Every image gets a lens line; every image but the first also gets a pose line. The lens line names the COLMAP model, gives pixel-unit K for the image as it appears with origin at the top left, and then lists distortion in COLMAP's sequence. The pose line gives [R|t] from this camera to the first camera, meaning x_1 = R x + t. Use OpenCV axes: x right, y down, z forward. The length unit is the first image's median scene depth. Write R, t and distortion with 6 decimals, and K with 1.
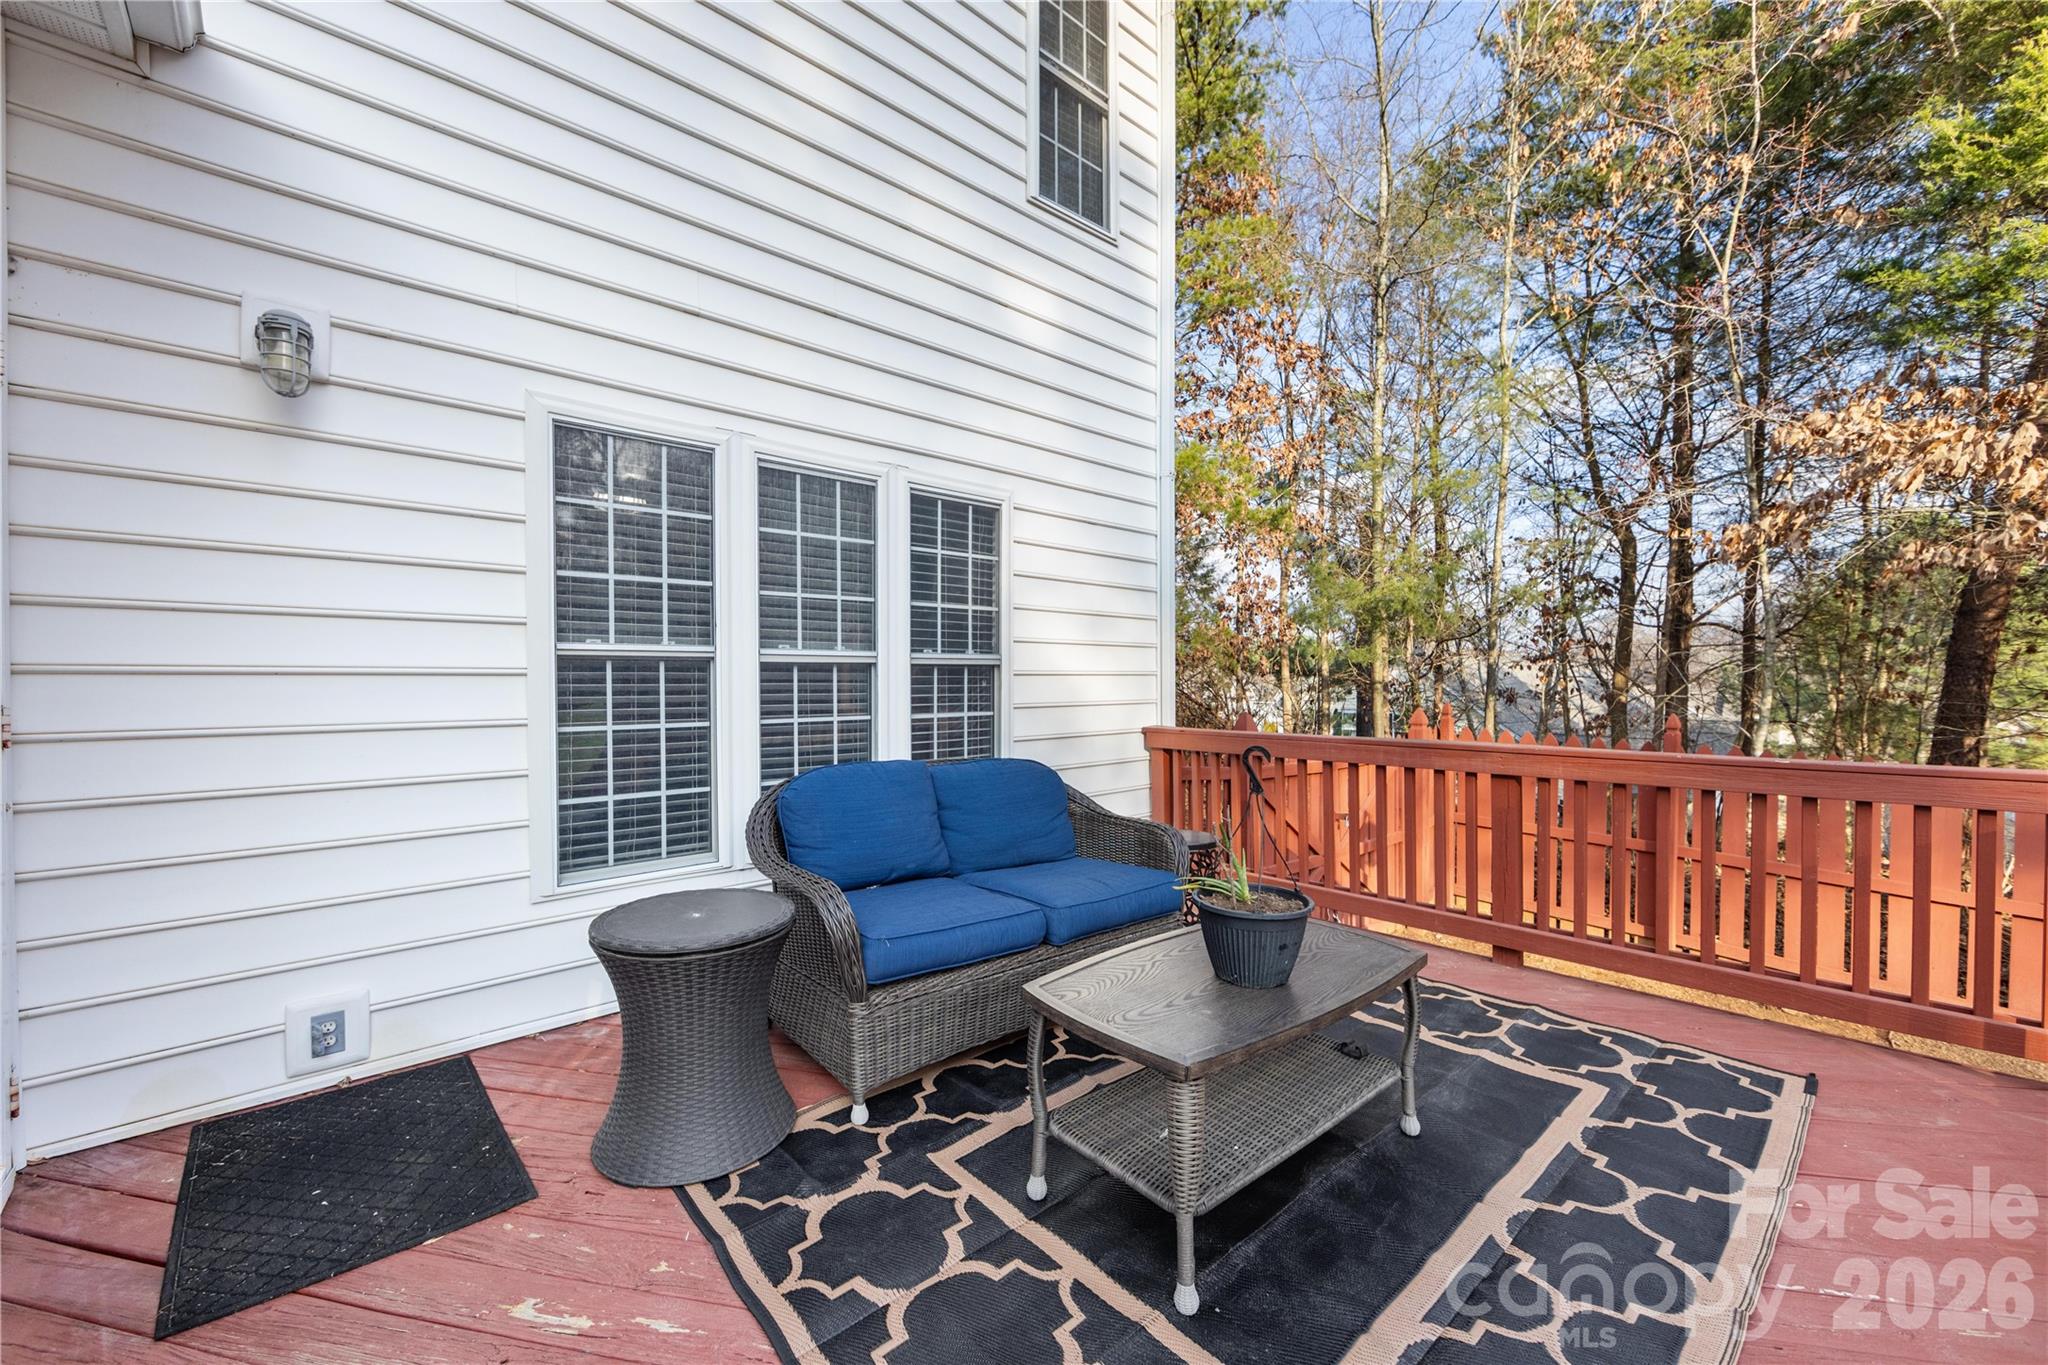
lens RADIAL K [[803.5, 0, 1020.2], [0, 803.5, 688.5], [0, 0, 1]] dist [-0.000694, -0.000835]
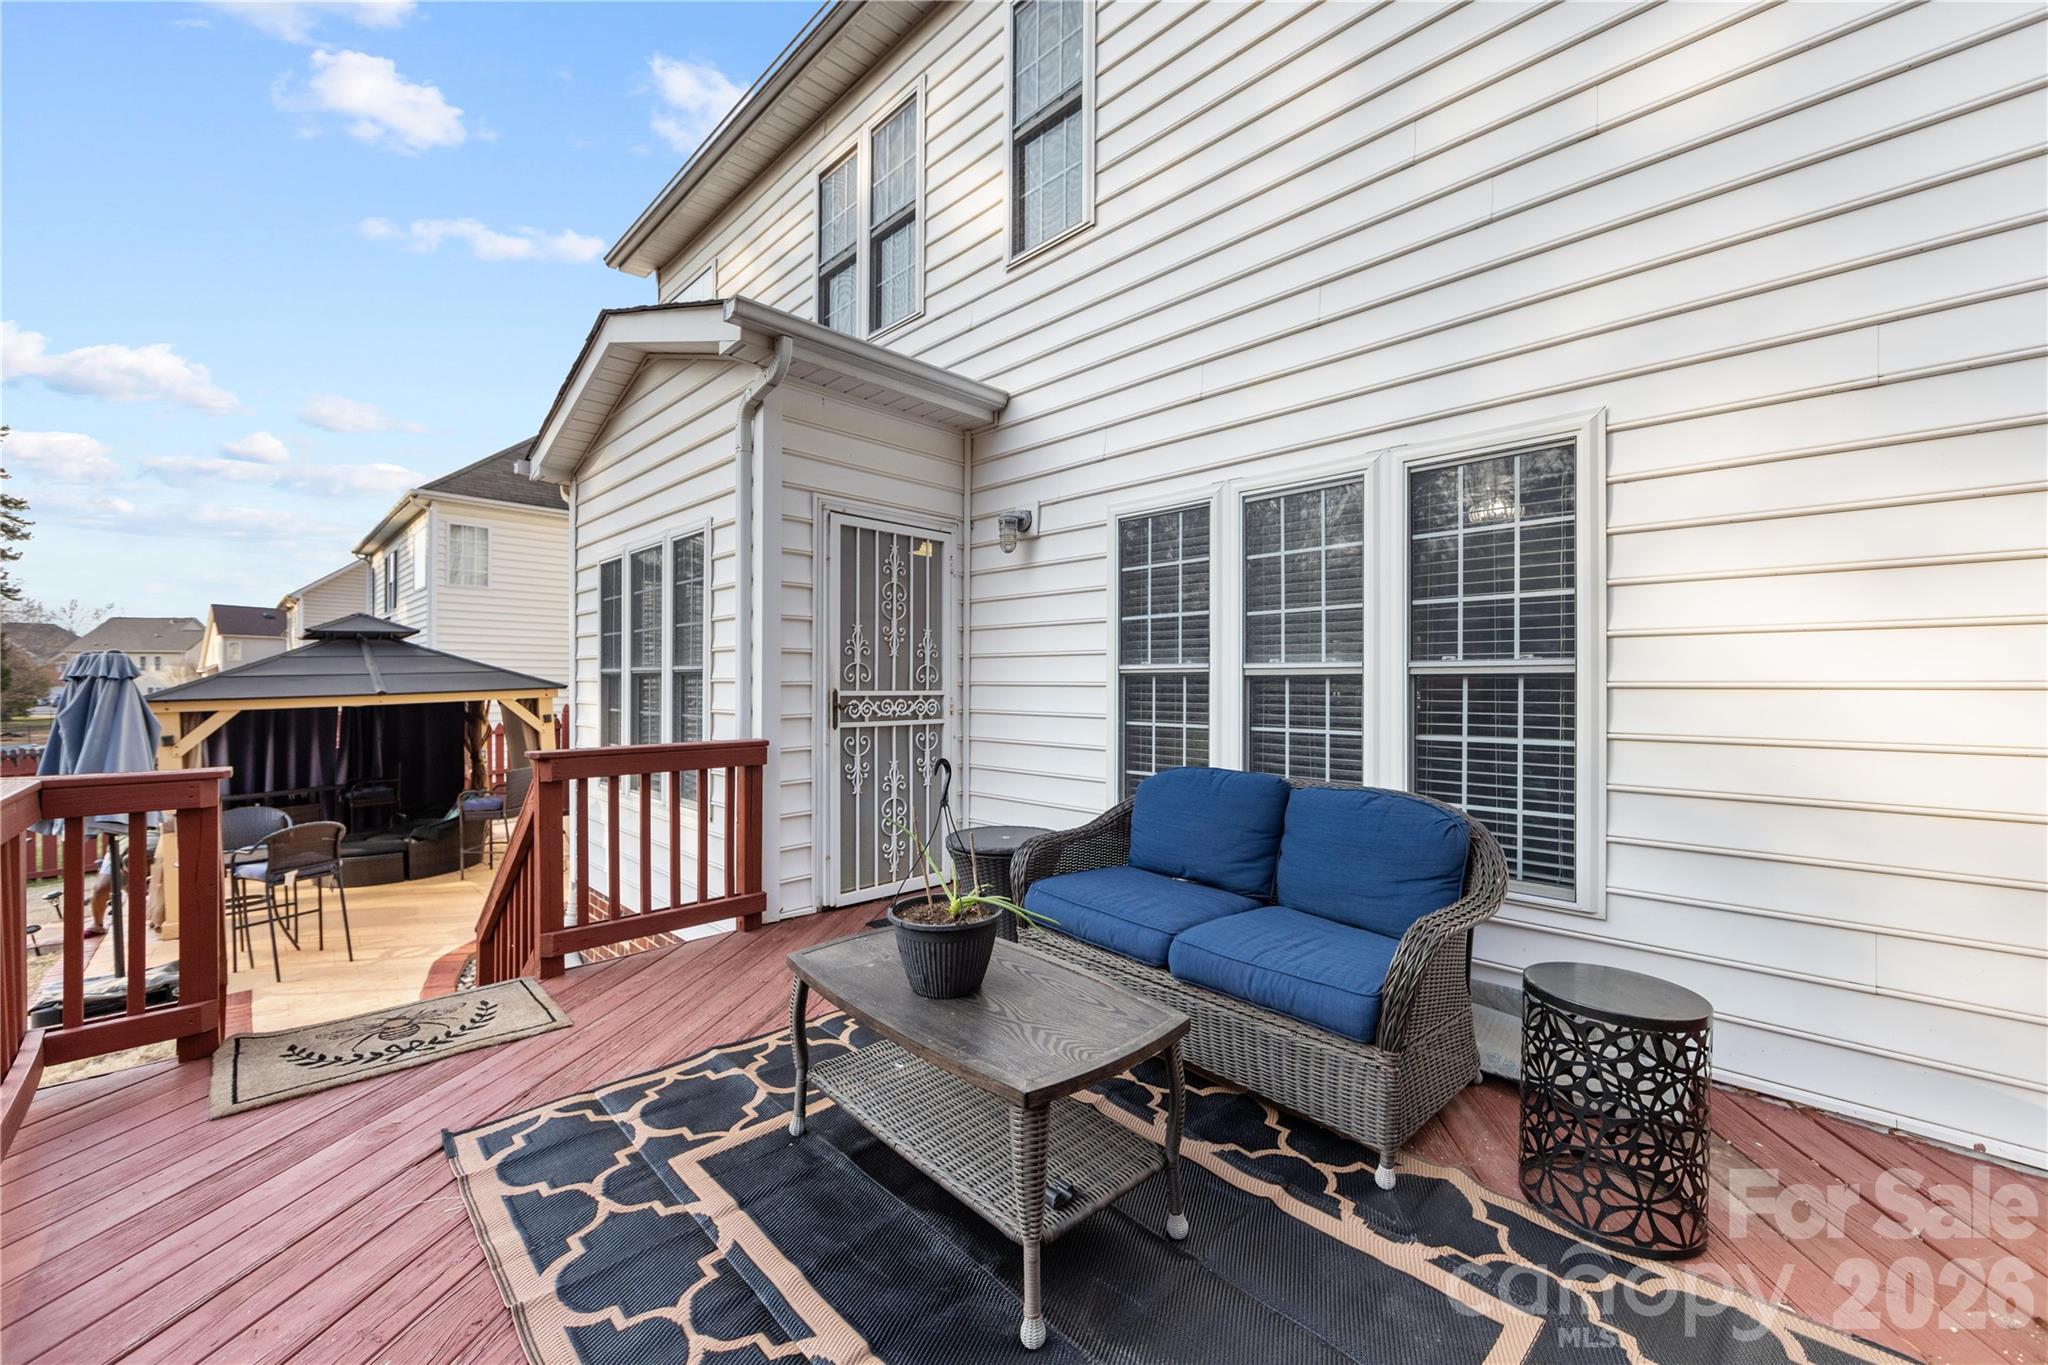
lens RADIAL K [[803.5, 0, 1020.2], [0, 803.5, 688.5], [0, 0, 1]] dist [-0.000694, -0.000835]
pose [[0.041004, -0.004886, -0.999147, 0.827318], [-0.026246, 0.999638, -0.005965, 0.000488], [0.998814, 0.026468, 0.040861, 0.673836]]
